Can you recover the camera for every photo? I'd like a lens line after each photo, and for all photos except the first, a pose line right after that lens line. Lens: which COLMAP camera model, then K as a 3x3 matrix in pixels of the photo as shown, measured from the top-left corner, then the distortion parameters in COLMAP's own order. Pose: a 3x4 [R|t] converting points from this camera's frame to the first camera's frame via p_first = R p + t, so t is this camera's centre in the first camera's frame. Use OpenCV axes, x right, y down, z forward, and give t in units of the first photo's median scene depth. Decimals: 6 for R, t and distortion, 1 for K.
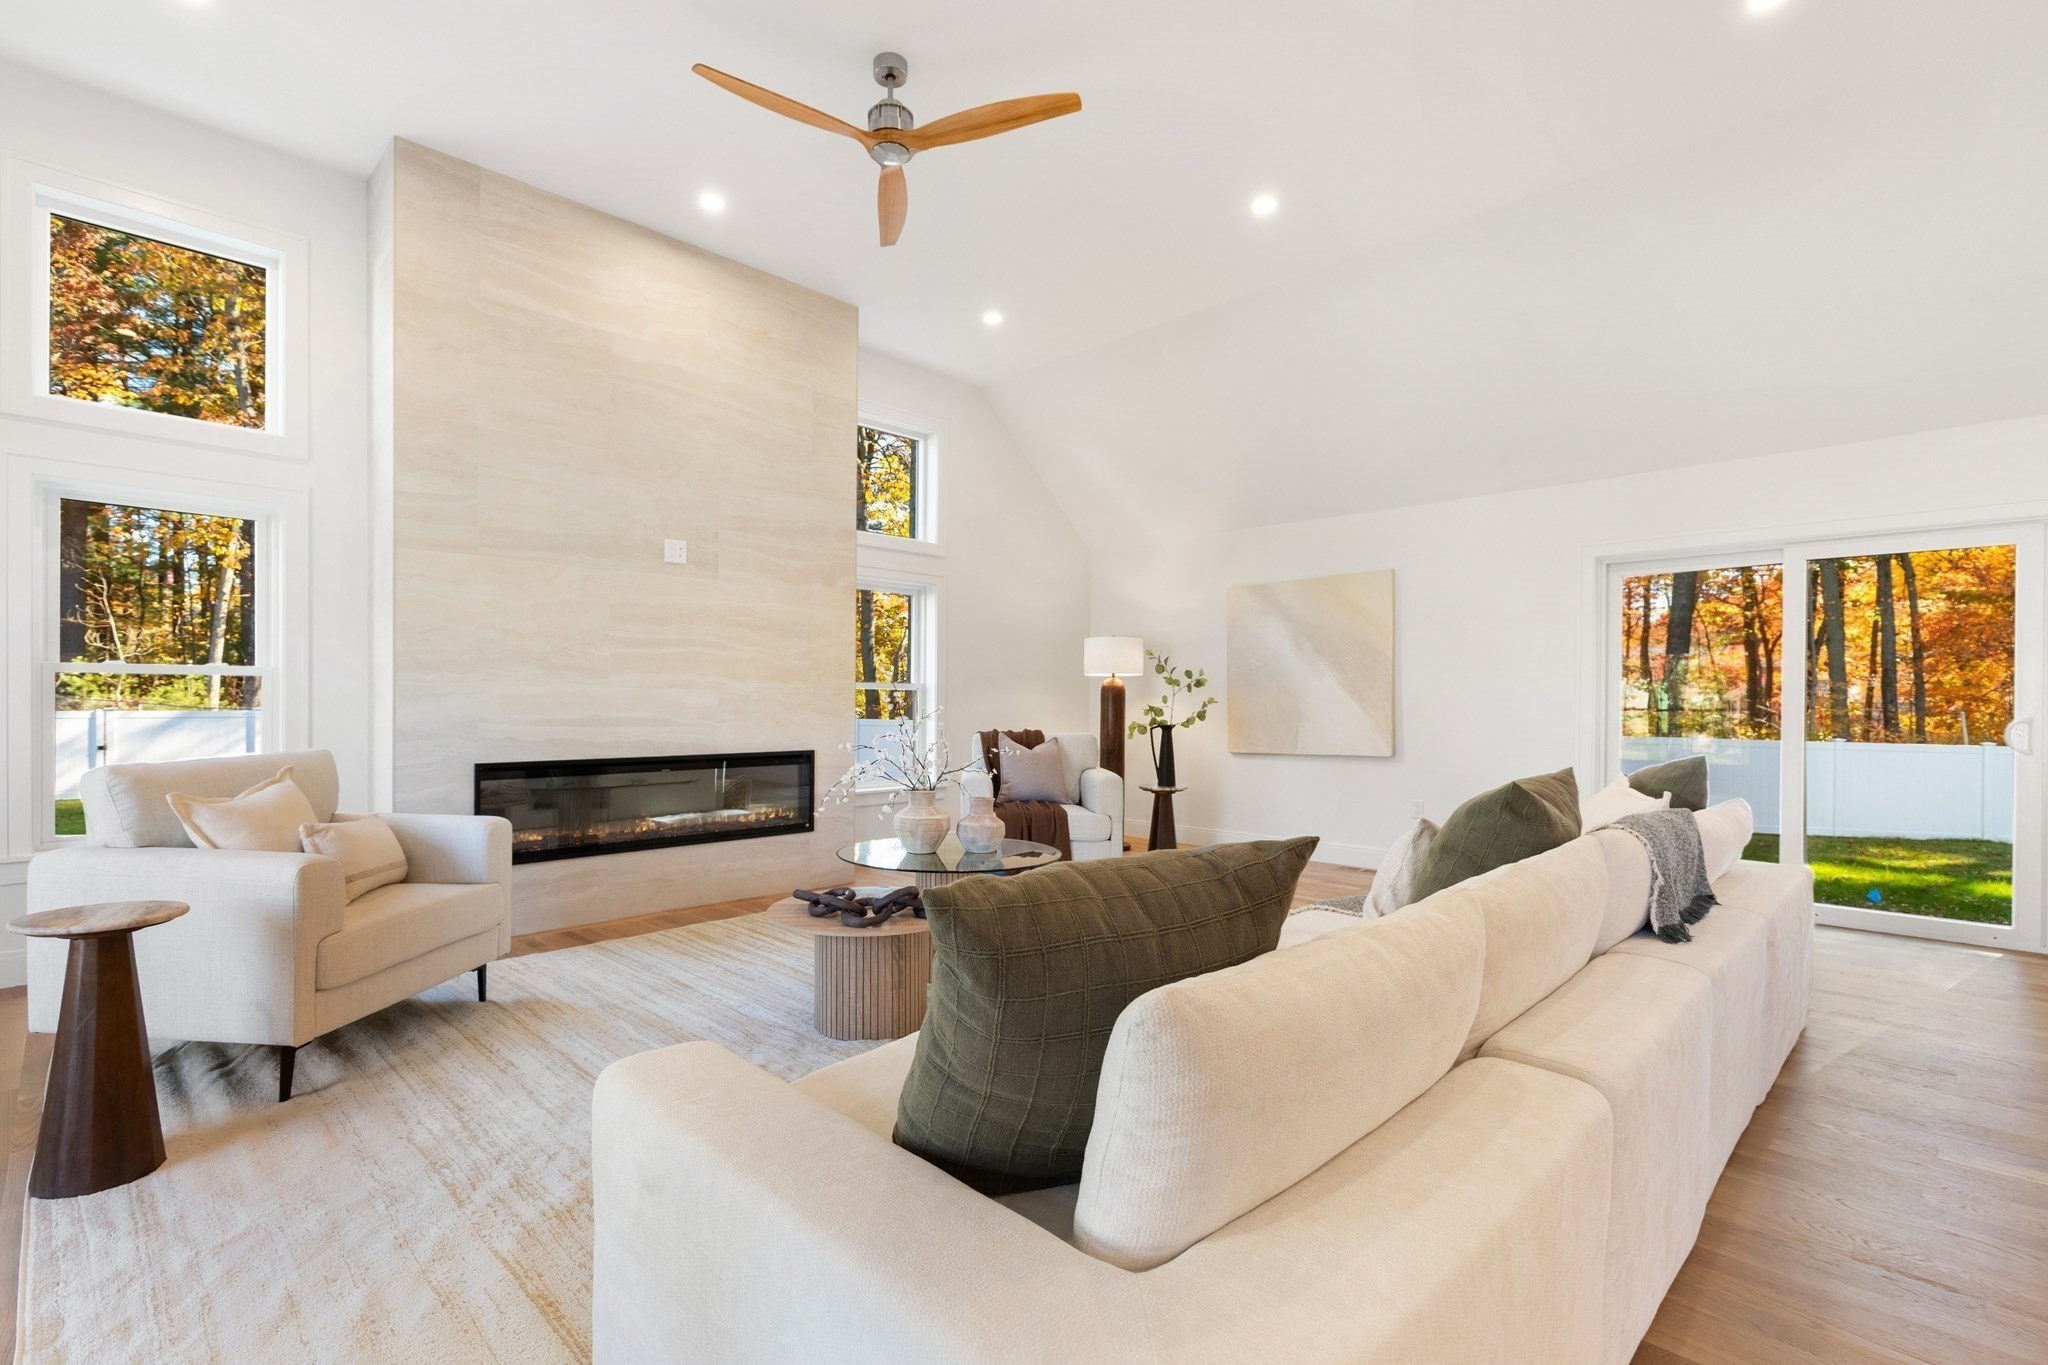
lens RADIAL K [[908.4, 0, 1024.0], [0, 908.4, 682.5], [0, 0, 1]] dist [0.000794, -0.000213]
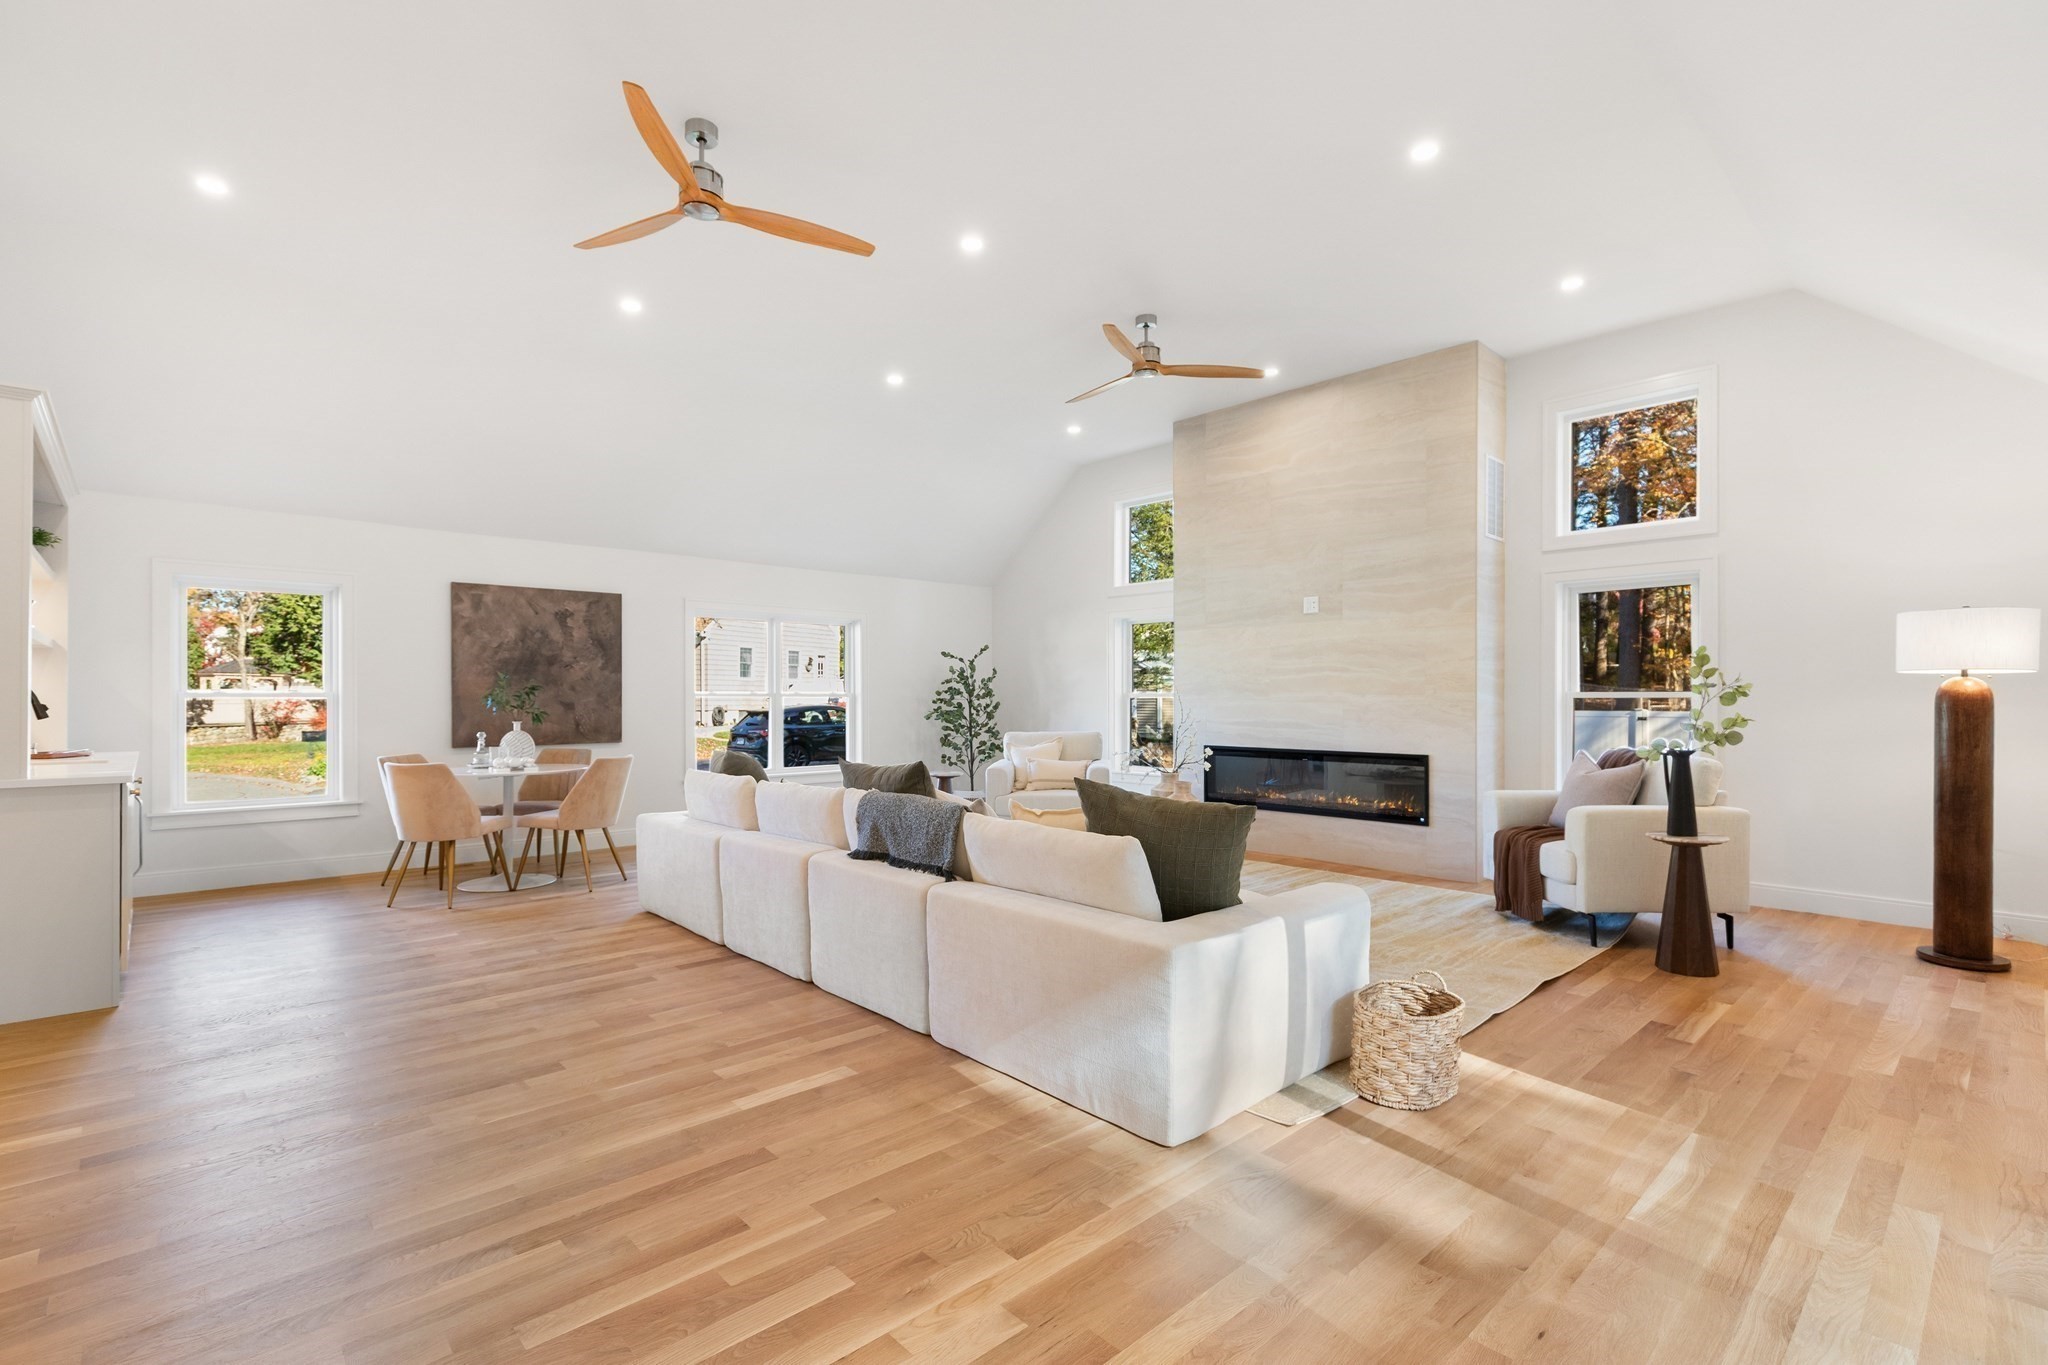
lens RADIAL K [[936.7, 0, 1007.0], [0, 936.7, 676.6], [0, 0, 1]] dist [0.000483, -0.000368]
pose [[-0.057402, -0.031557, -0.997852, 1.068559], [0.016576, 0.999332, -0.032557, 0.006250], [0.998214, -0.018409, -0.056840, 0.595927]]
